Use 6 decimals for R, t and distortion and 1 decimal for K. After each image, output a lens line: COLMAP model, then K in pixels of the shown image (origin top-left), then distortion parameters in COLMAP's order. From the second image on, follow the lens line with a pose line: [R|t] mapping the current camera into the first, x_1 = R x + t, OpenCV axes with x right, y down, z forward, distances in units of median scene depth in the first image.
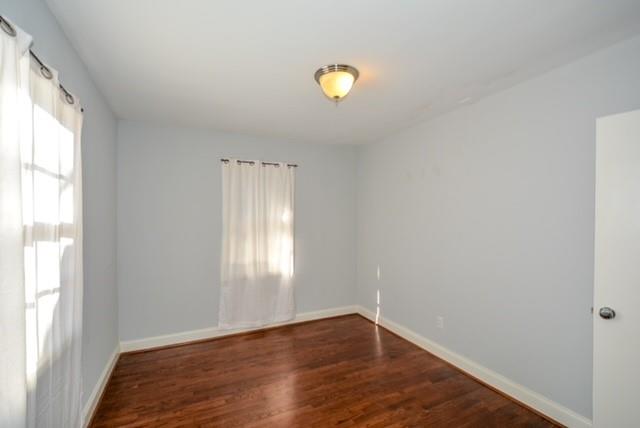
lens RADIAL K [[283.7, 0, 318.1], [0, 283.7, 215.7], [0, 0, 1]] dist [0.008566, -0.003380]
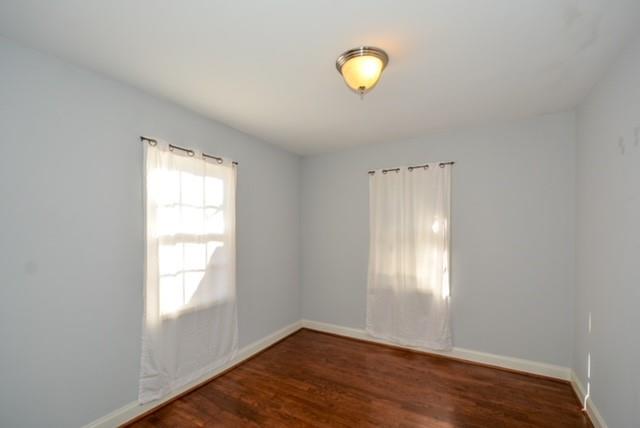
lens RADIAL K [[283.7, 0, 313.7], [0, 283.7, 225.8], [0, 0, 1]] dist [0.008566, -0.003380]
pose [[0.561519, -0.009498, -0.827409, 0.405350], [0.016767, 0.999859, -0.000099, -0.004454], [0.827294, -0.013818, 0.561599, 0.241749]]
